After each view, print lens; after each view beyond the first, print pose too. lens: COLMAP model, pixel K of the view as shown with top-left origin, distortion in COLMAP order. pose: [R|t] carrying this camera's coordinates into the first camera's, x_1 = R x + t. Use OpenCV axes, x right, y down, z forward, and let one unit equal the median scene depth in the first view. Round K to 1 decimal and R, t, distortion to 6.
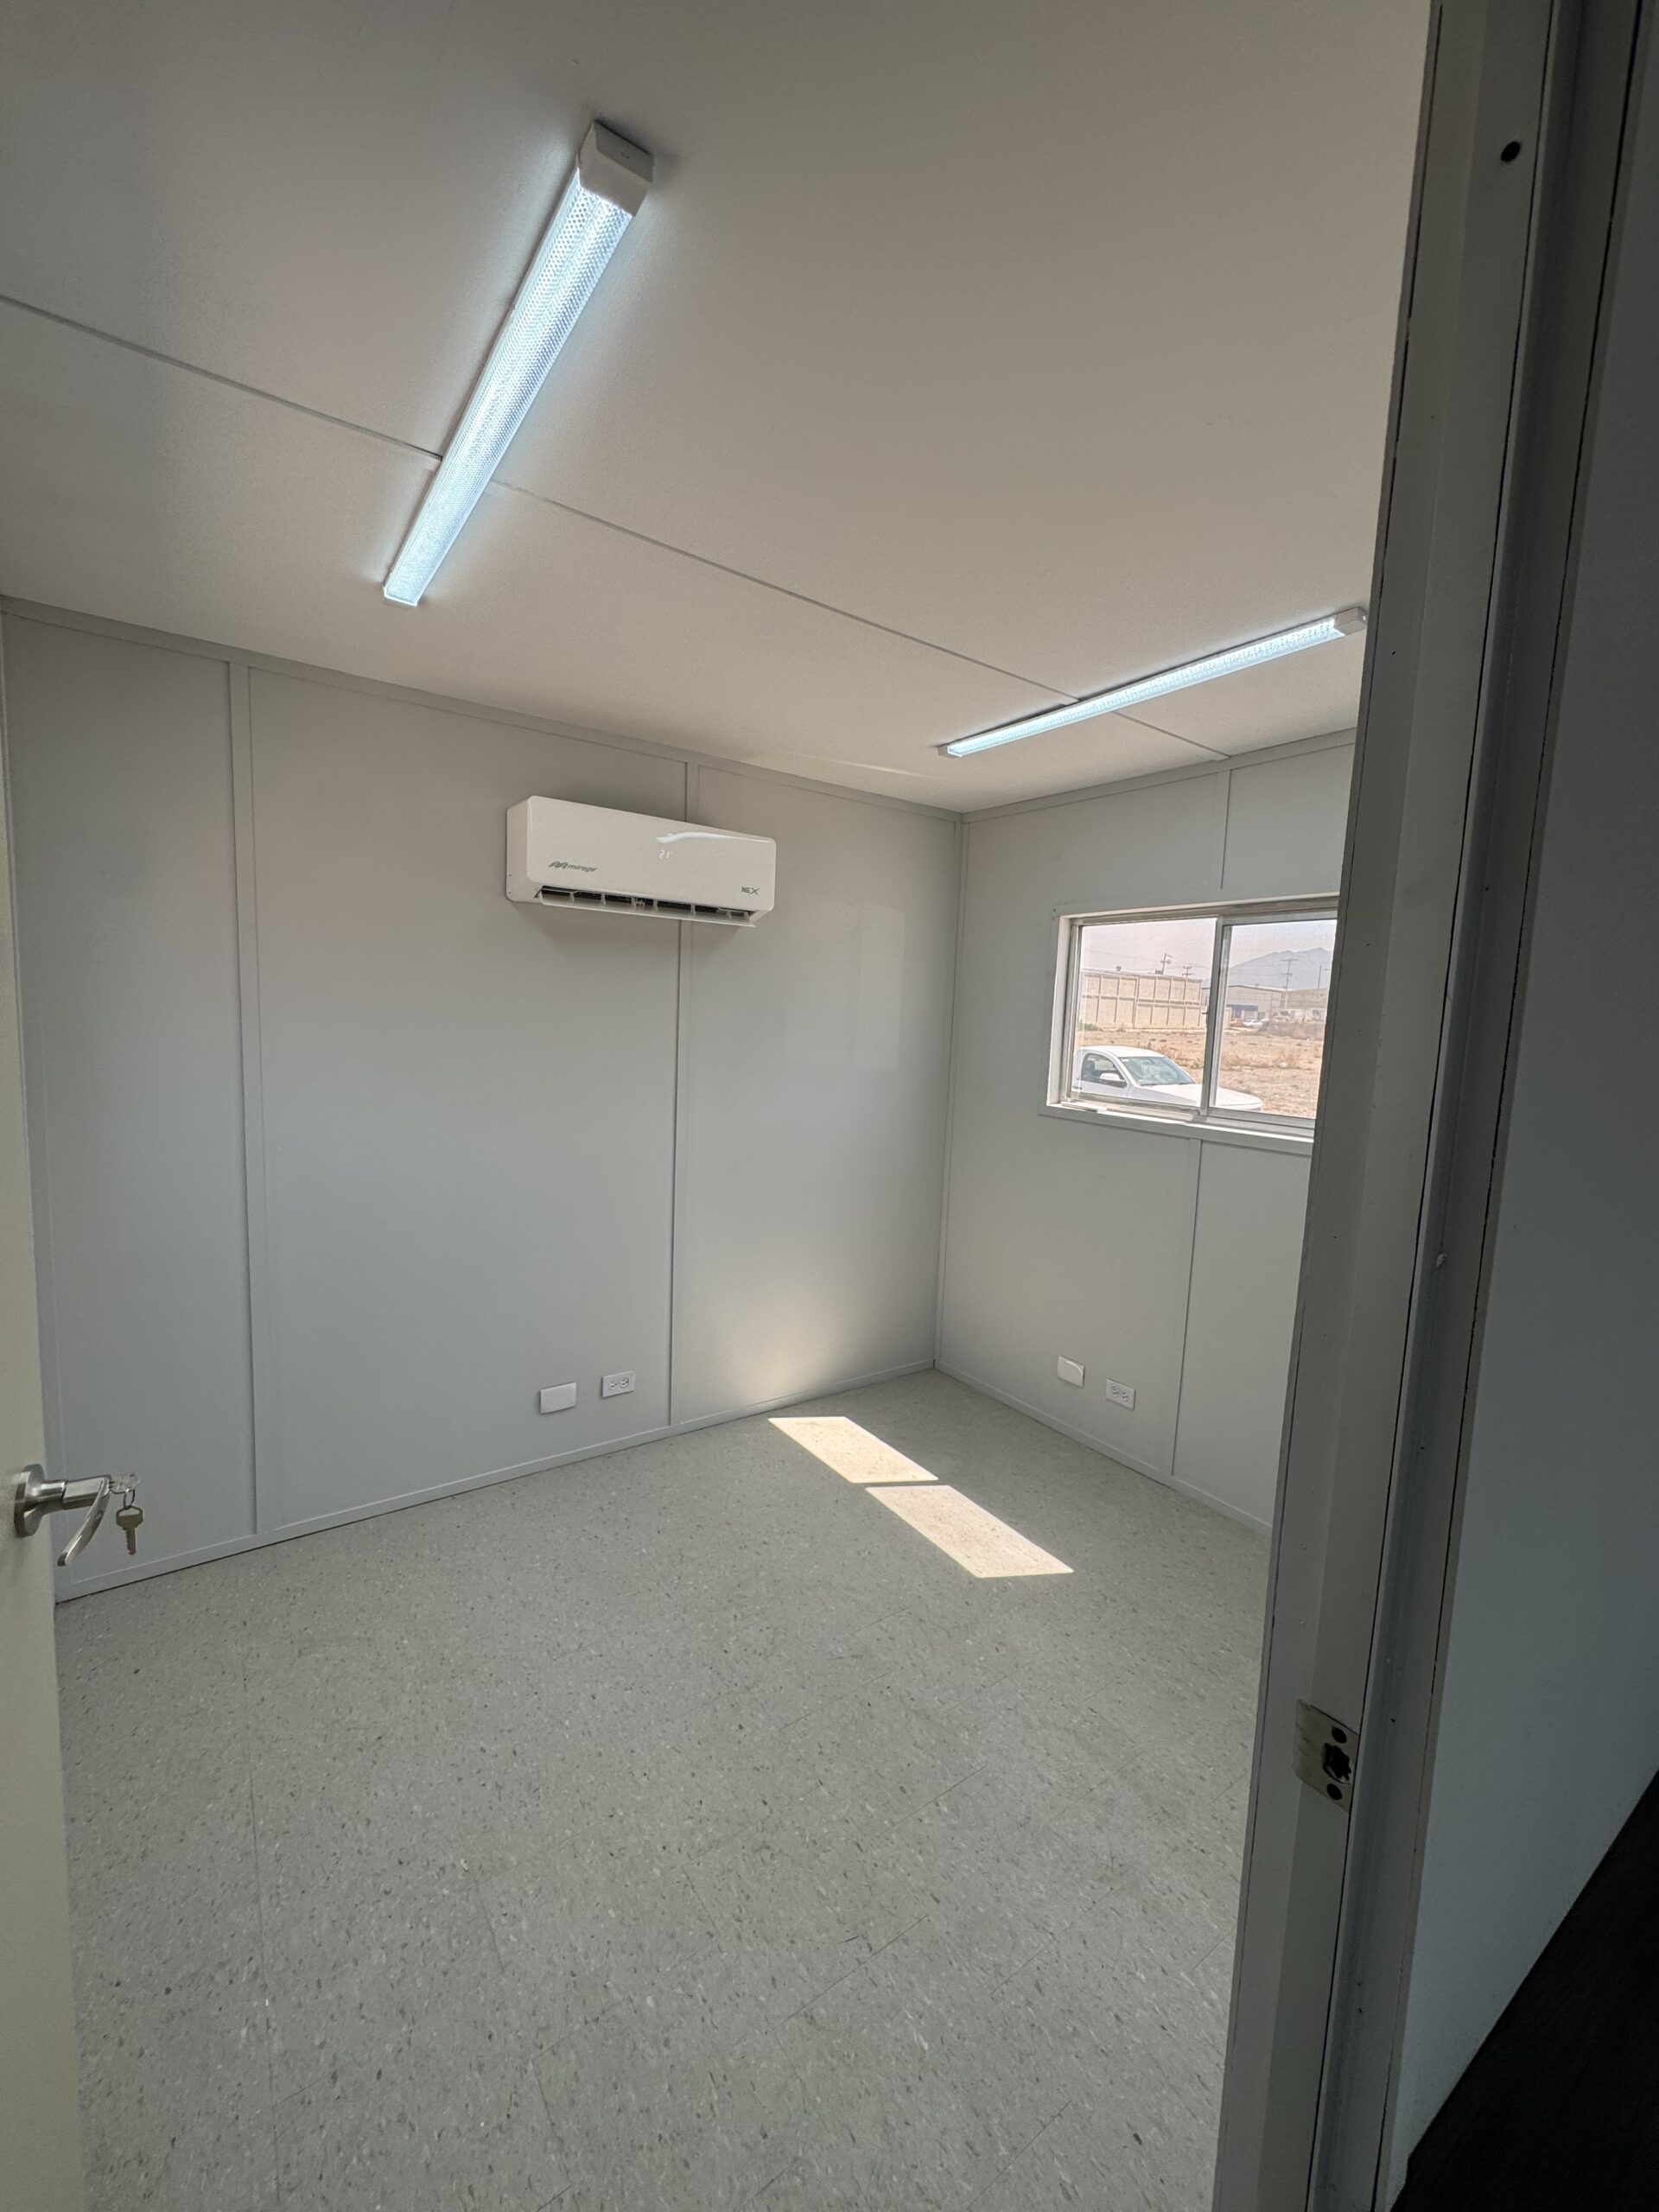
lens RADIAL K [[883.9, 0, 829.8], [0, 883.9, 1109.7], [0, 0, 1]] dist [0.000589, 0.000248]
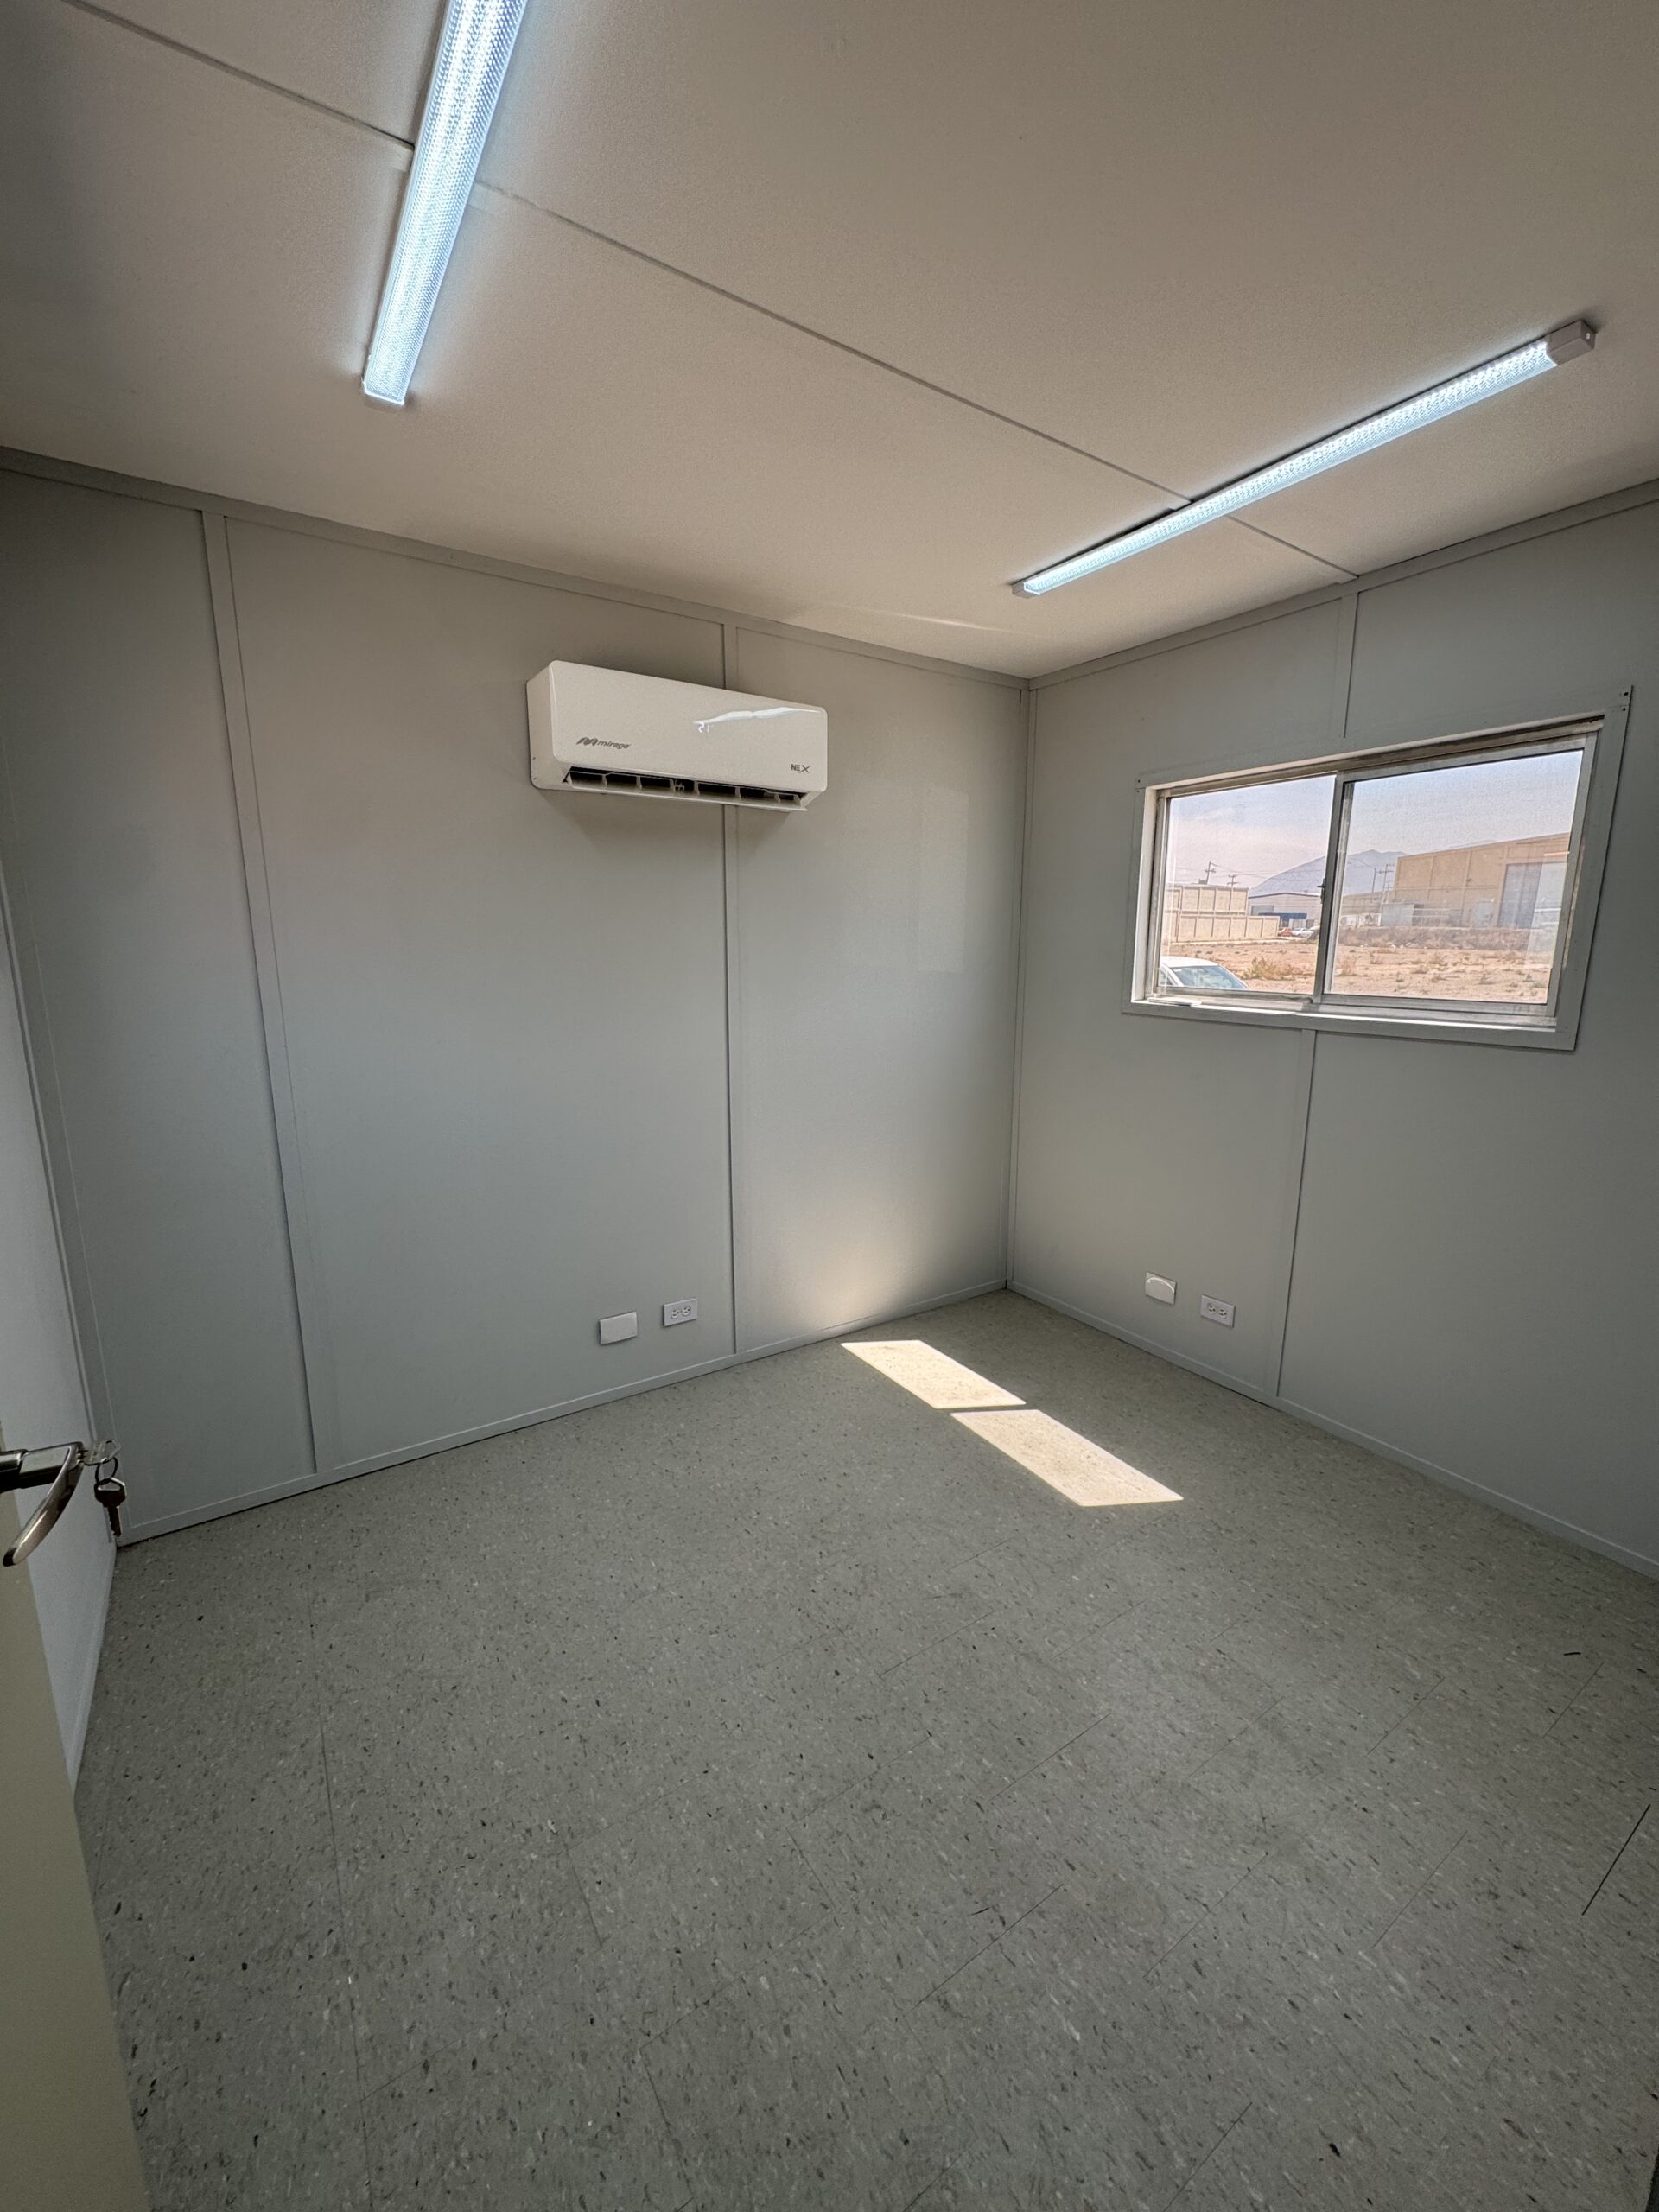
lens RADIAL K [[886.6, 0, 829.9], [0, 886.6, 1110.6], [0, 0, 1]] dist [-0.001643, 0.000361]
pose [[0.998536, -0.031371, -0.044062, -0.051422], [0.034904, 0.996035, 0.081833, 0.038784], [0.041320, -0.083251, 0.995672, 0.133327]]
